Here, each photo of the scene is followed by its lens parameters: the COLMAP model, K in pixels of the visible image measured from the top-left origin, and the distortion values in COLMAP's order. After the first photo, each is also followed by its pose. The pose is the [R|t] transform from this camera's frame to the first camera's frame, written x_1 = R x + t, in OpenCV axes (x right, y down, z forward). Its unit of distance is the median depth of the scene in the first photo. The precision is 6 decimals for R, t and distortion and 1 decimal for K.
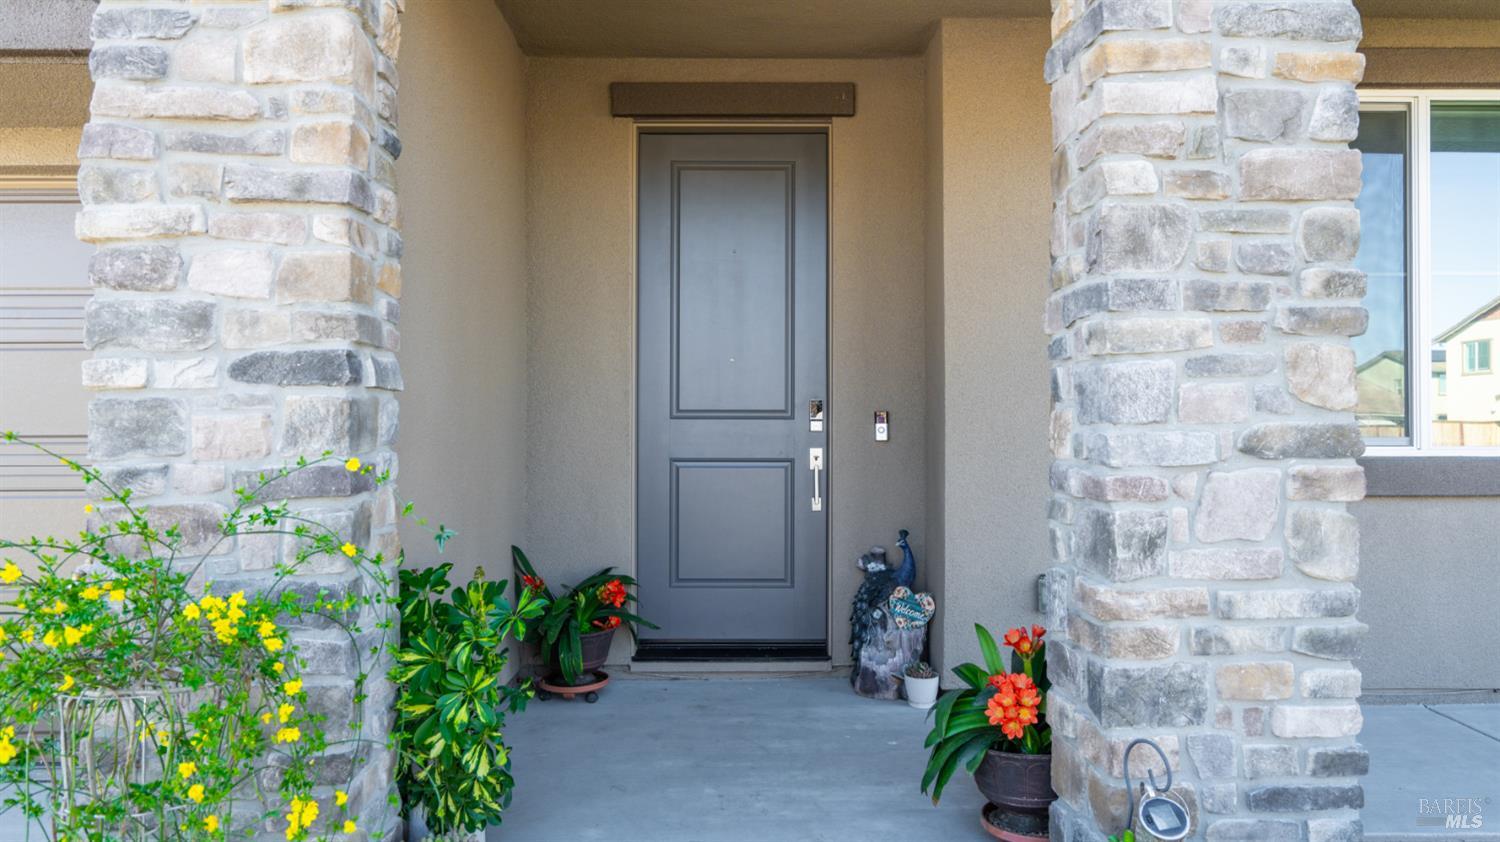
lens RADIAL K [[979.5, 0, 749.4], [0, 979.5, 421.7], [0, 0, 1]] dist [0.010860, -0.002788]
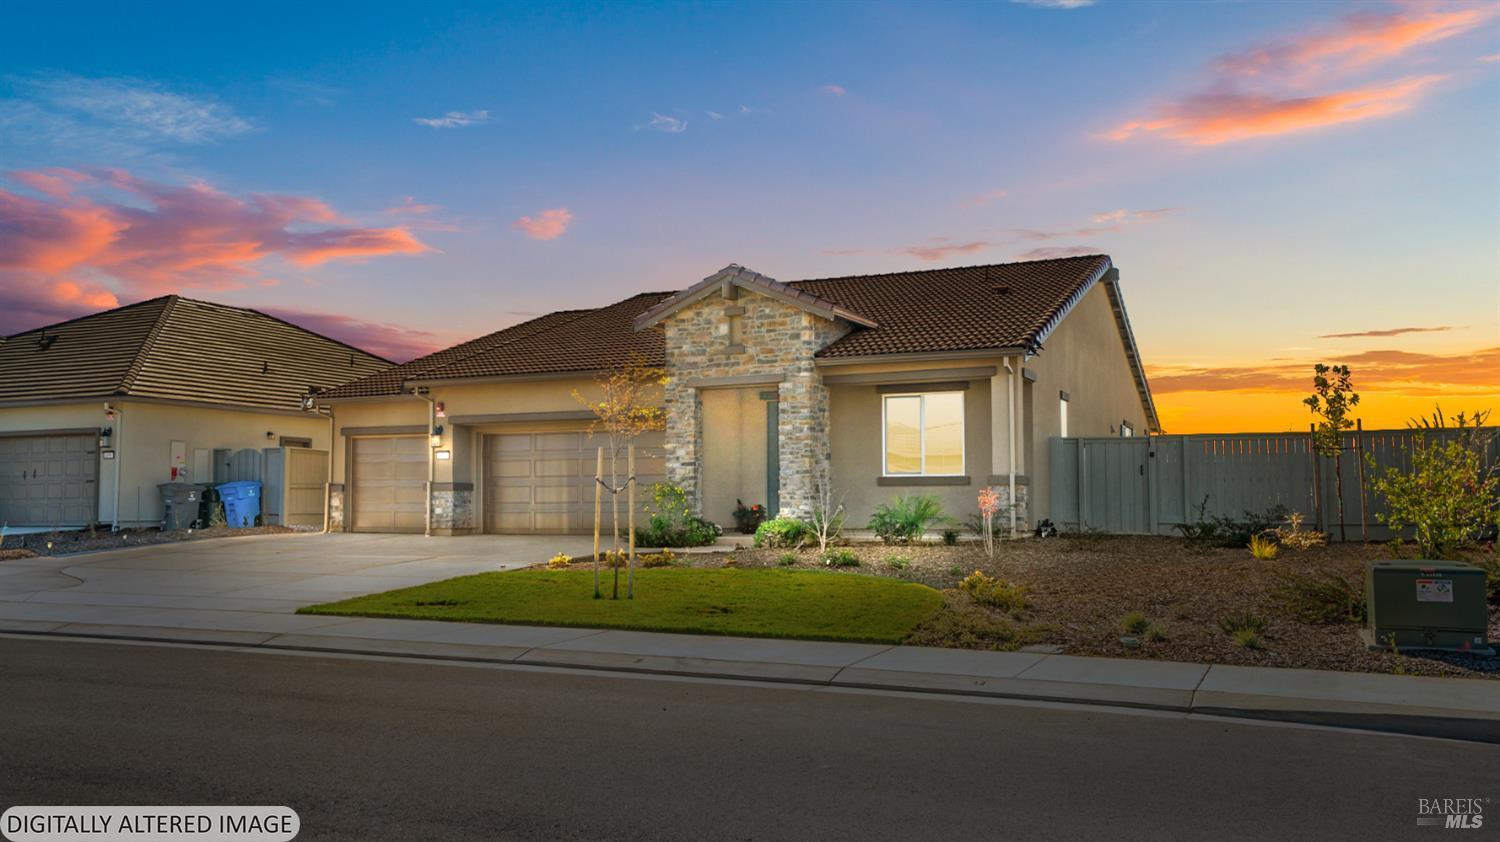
lens RADIAL K [[1288.3, 0, 745.5], [0, 1288.3, 421.5], [0, 0, 1]] dist [0.014437, 0.004228]
pose [[0.903106, -0.029165, -0.428426, 4.538815], [0.010003, 0.998849, -0.046912, 0.098699], [0.429301, 0.038081, 0.902358, -8.422576]]
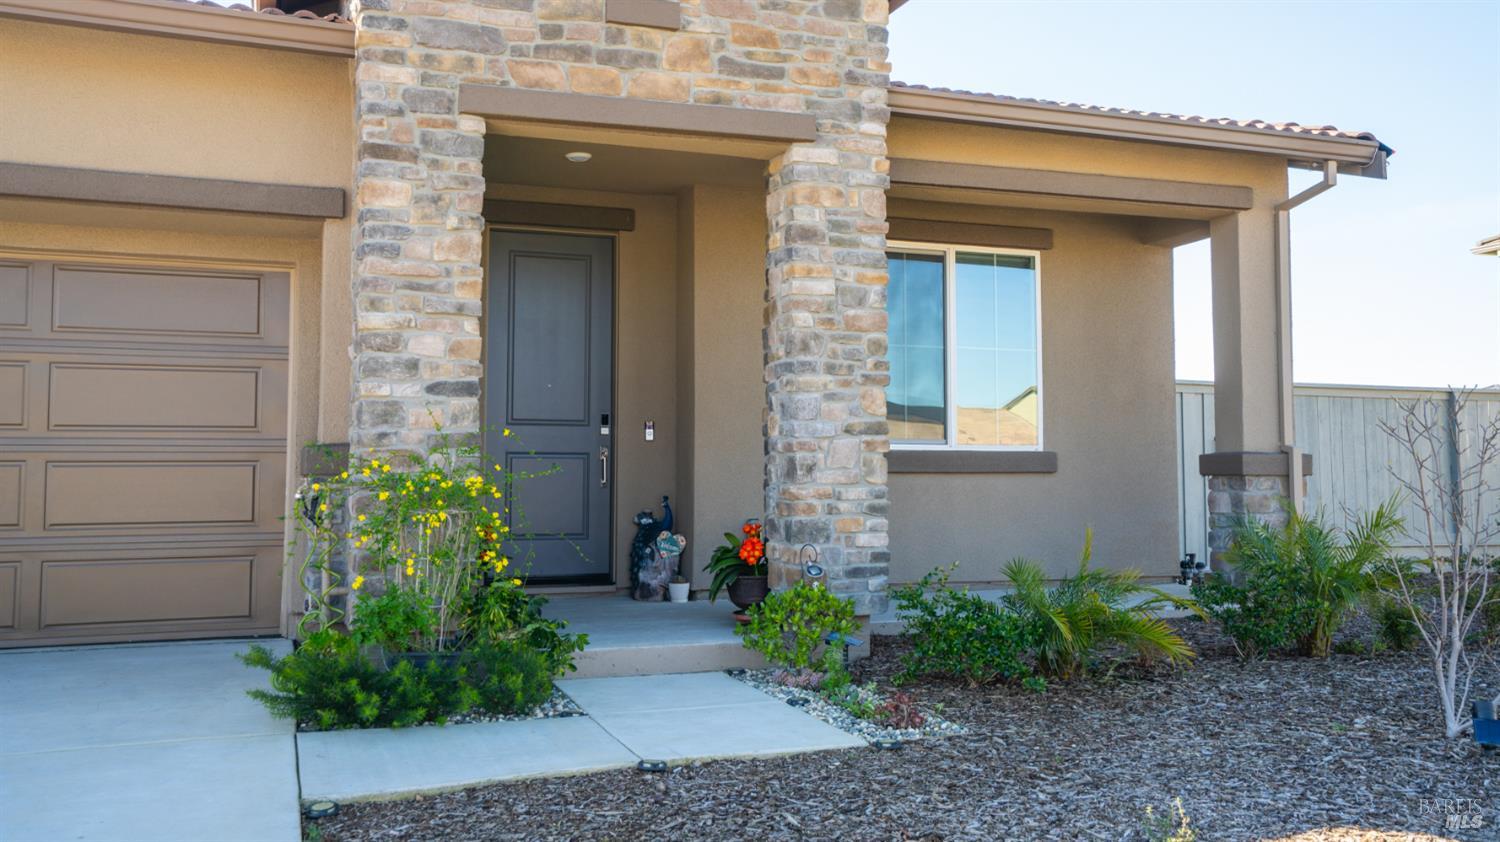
lens RADIAL K [[1260.2, 0, 737.1], [0, 1260.2, 387.6], [0, 0, 1]] dist [0.051003, 0.003161]
pose [[0.945596, 0.024474, 0.324421, -0.786615], [-0.005699, 0.998260, -0.058696, 0.107760], [-0.325293, 0.053654, 0.944090, -1.915761]]
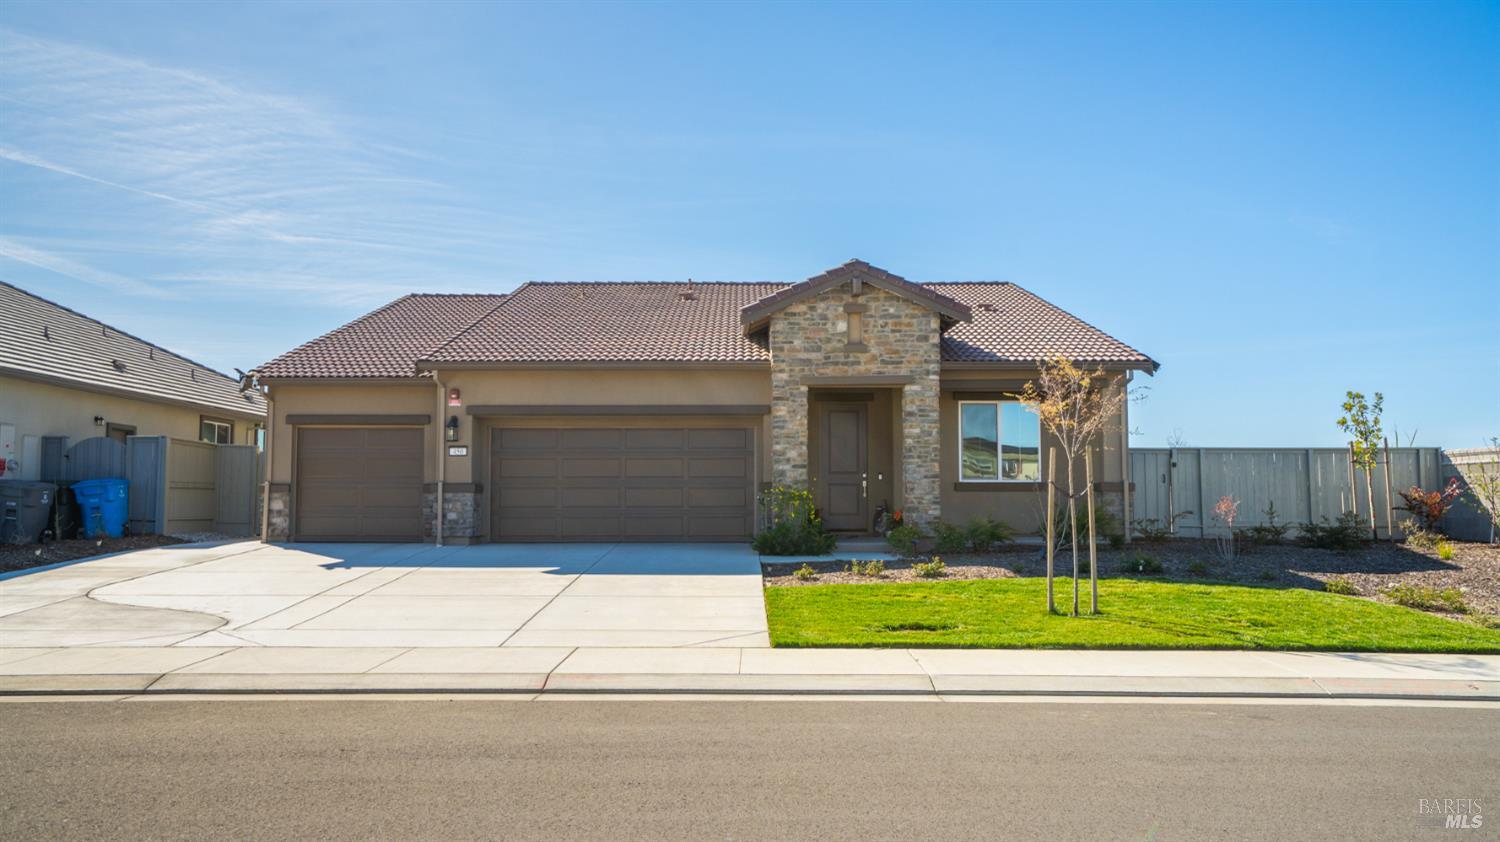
lens RADIAL K [[1183.0, 0, 754.4], [0, 1183.0, 414.7], [0, 0, 1]] dist [0.018628, 0.008064]
pose [[0.999991, 0.001049, 0.004070, -0.858580], [-0.000808, 0.998263, -0.058906, 0.087458], [-0.004125, 0.058902, 0.998255, -8.231644]]
